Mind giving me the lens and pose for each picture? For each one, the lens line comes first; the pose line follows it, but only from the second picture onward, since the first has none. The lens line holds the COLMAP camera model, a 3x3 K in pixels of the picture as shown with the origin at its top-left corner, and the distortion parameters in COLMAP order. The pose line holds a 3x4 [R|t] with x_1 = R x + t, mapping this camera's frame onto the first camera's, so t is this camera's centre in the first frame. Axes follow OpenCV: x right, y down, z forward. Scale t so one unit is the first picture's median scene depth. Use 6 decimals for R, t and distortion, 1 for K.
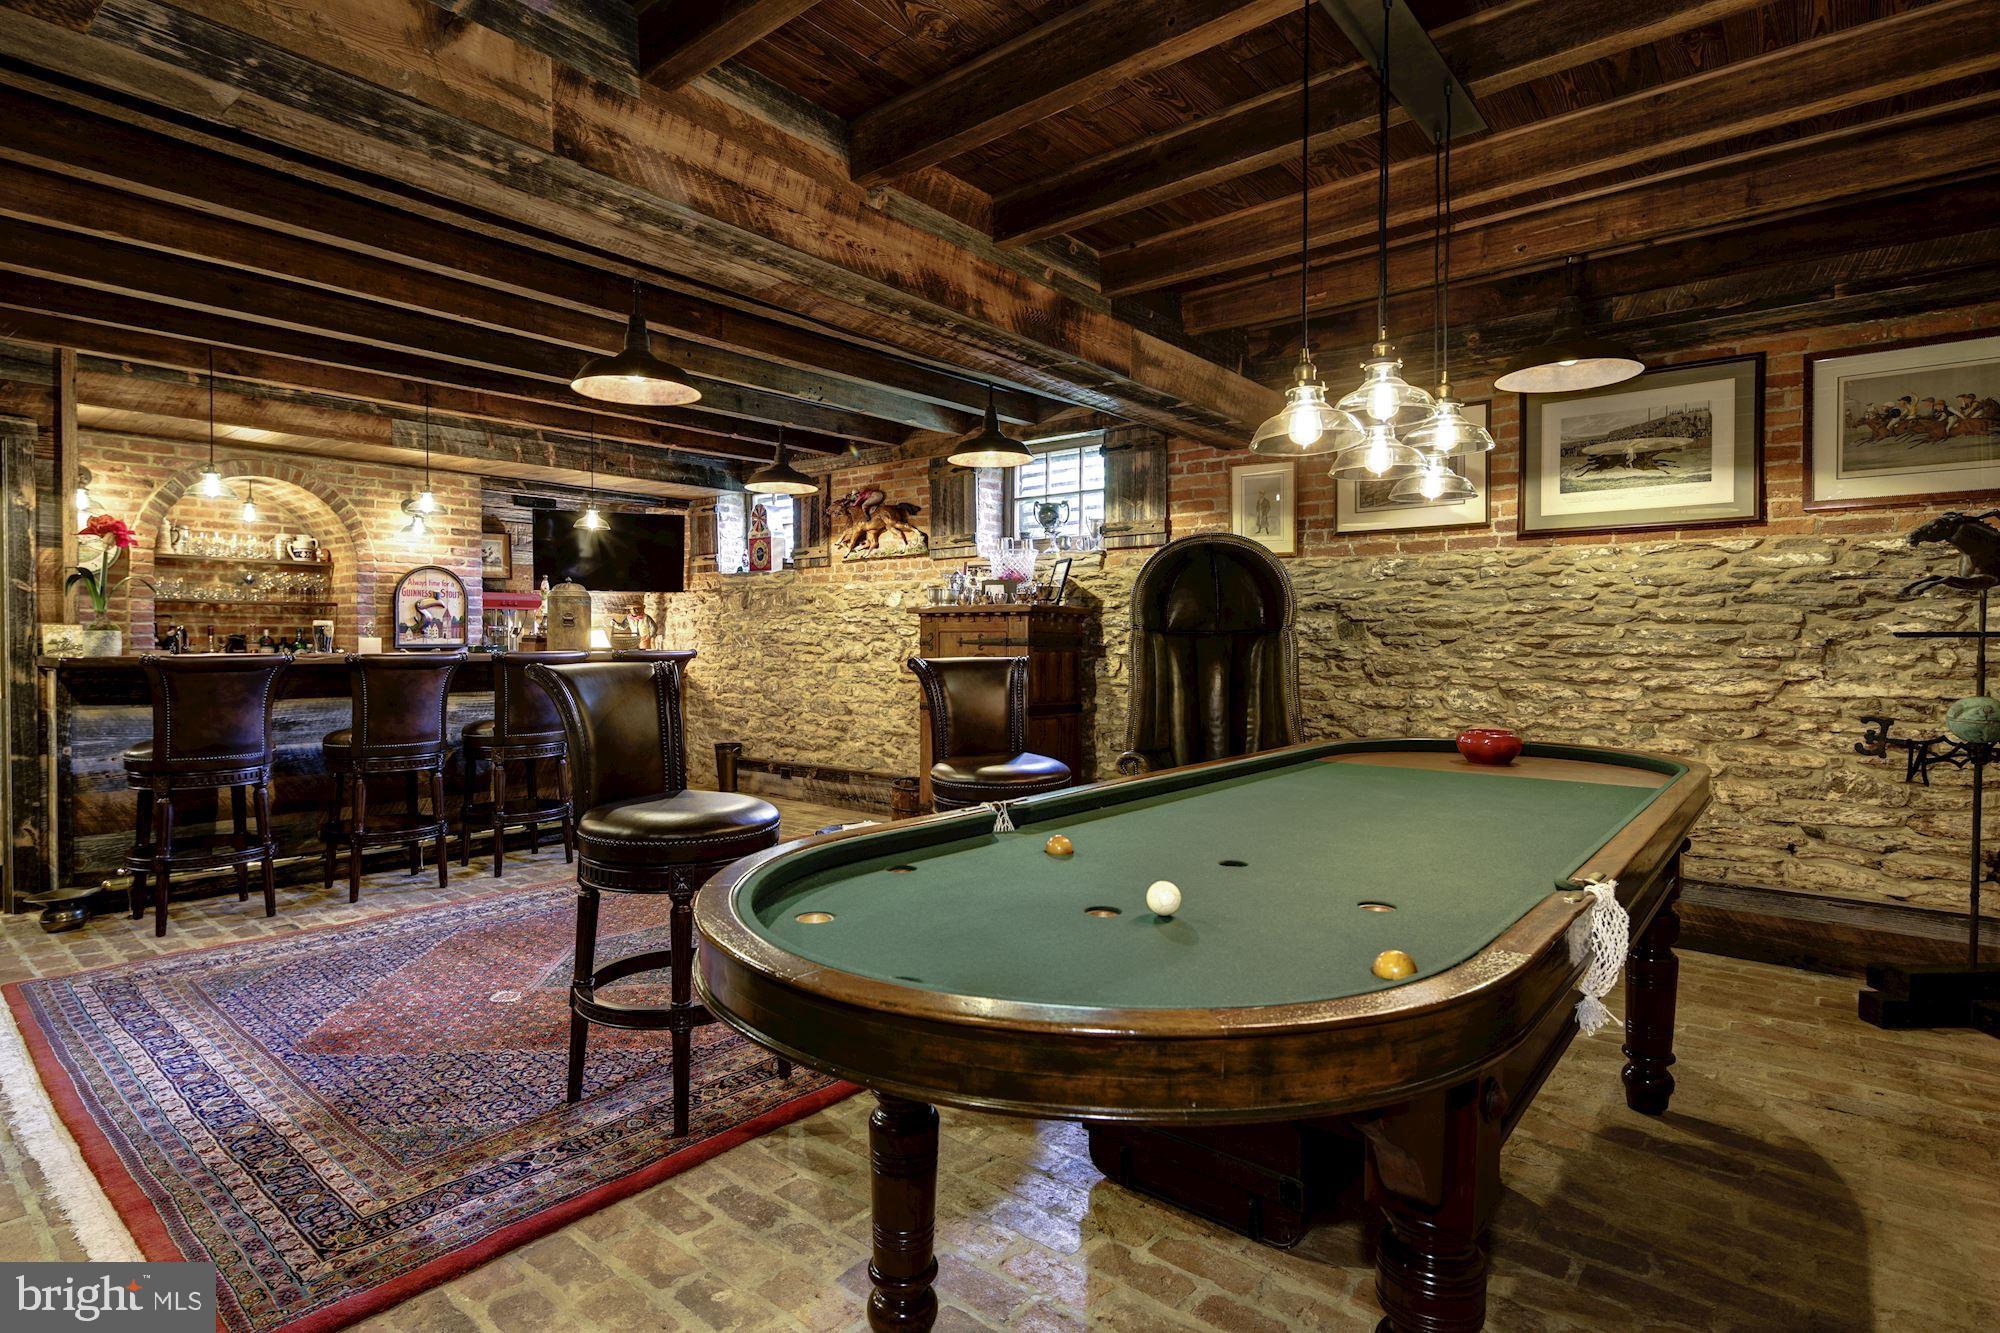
lens RADIAL K [[993.2, 0, 1010.5], [0, 993.2, 660.3], [0, 0, 1]] dist [-0.008803, -0.000988]
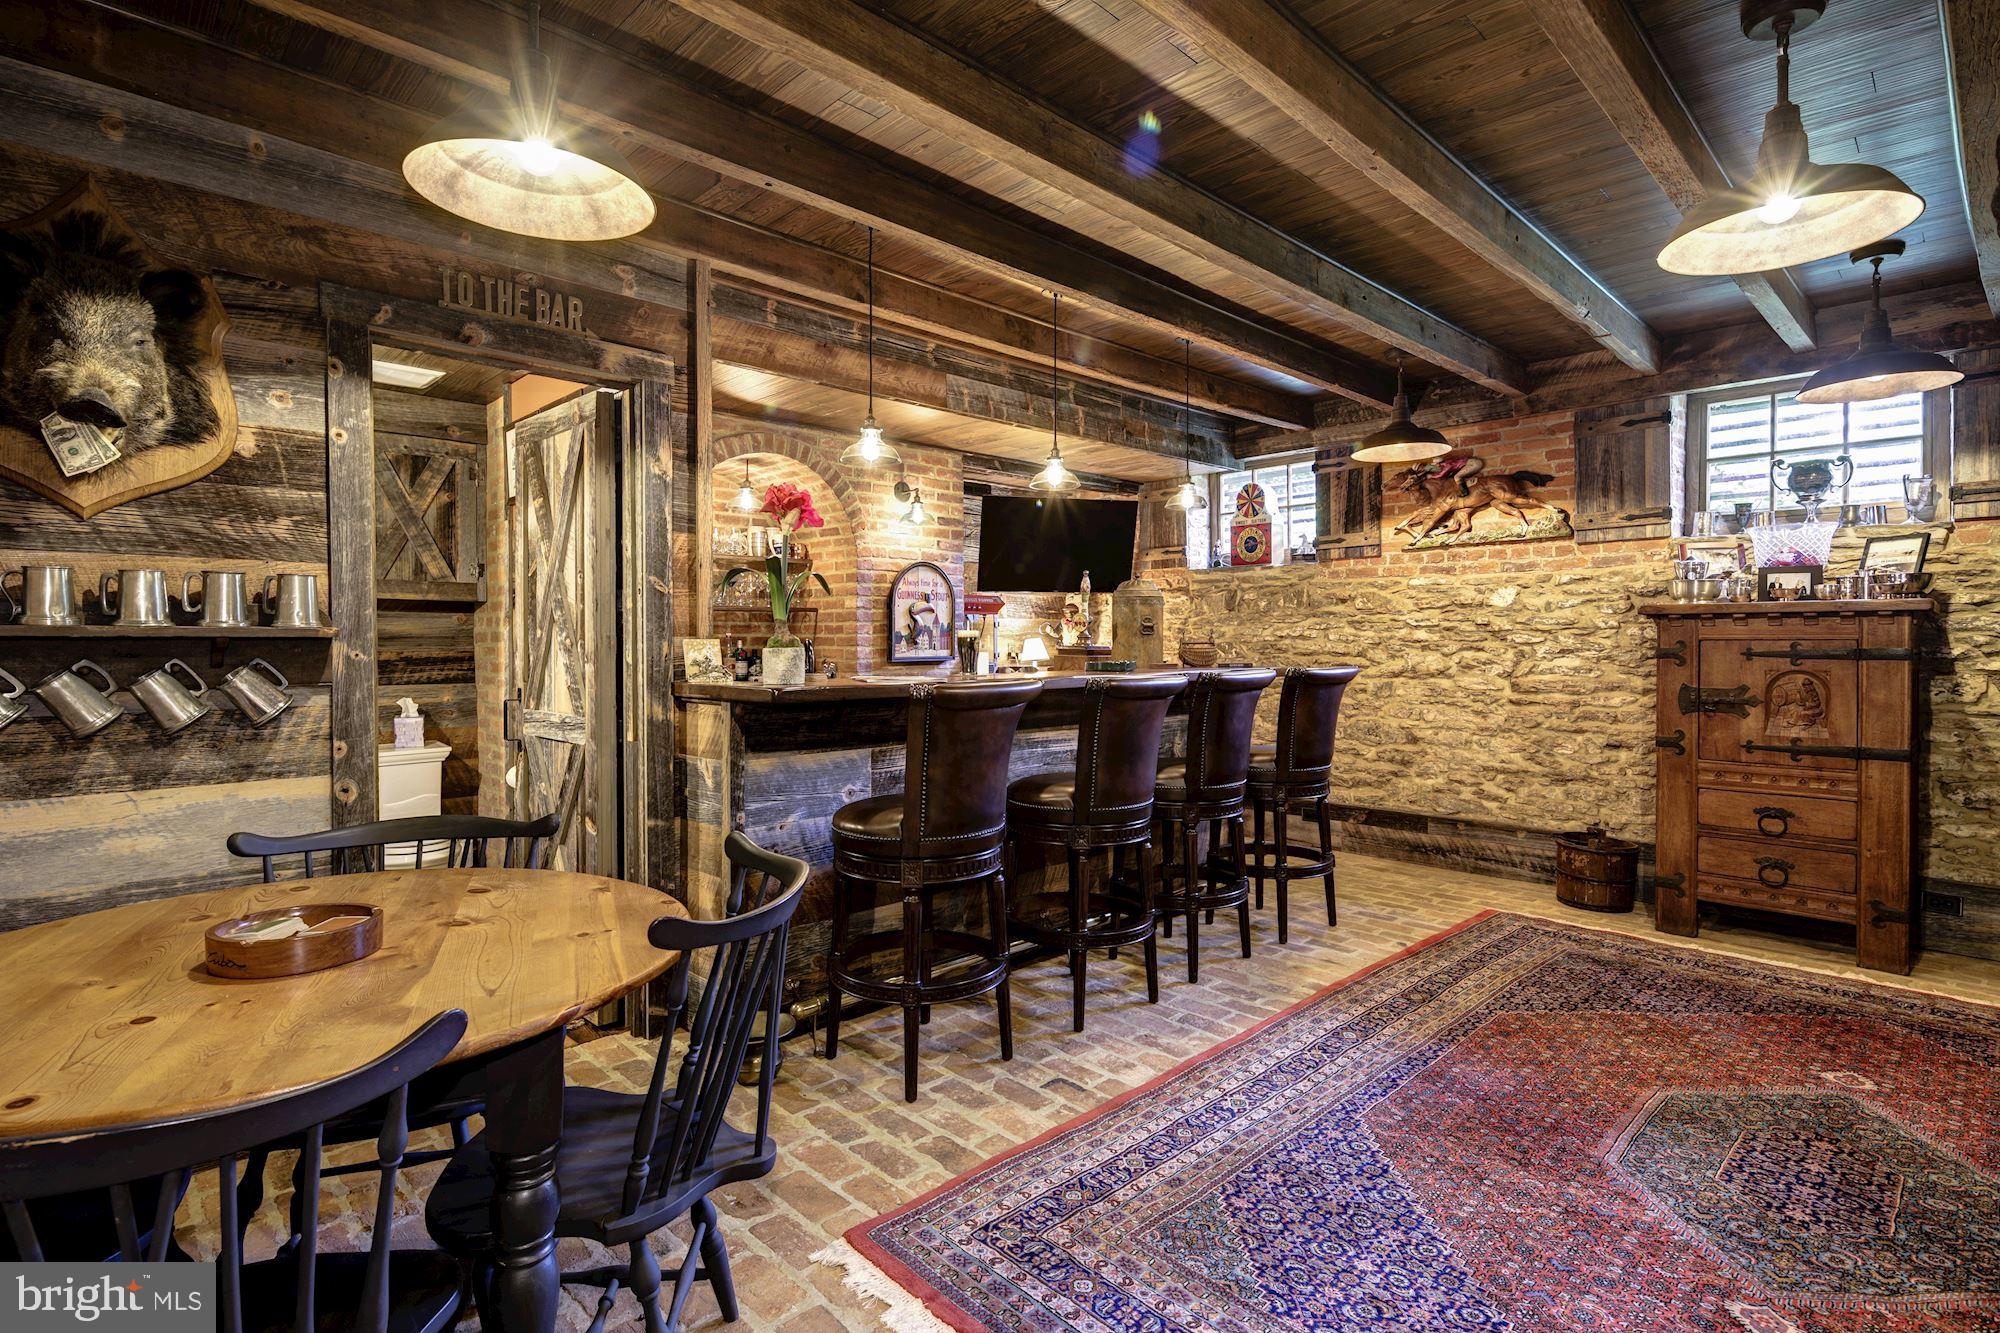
lens RADIAL K [[993.2, 0, 1021.4], [0, 993.2, 657.9], [0, 0, 1]] dist [-0.008803, -0.000988]
pose [[0.991223, -0.003188, -0.132165, -0.390366], [0.002530, 0.999984, -0.005139, -0.010954], [0.132179, 0.004760, 0.991214, 0.188337]]
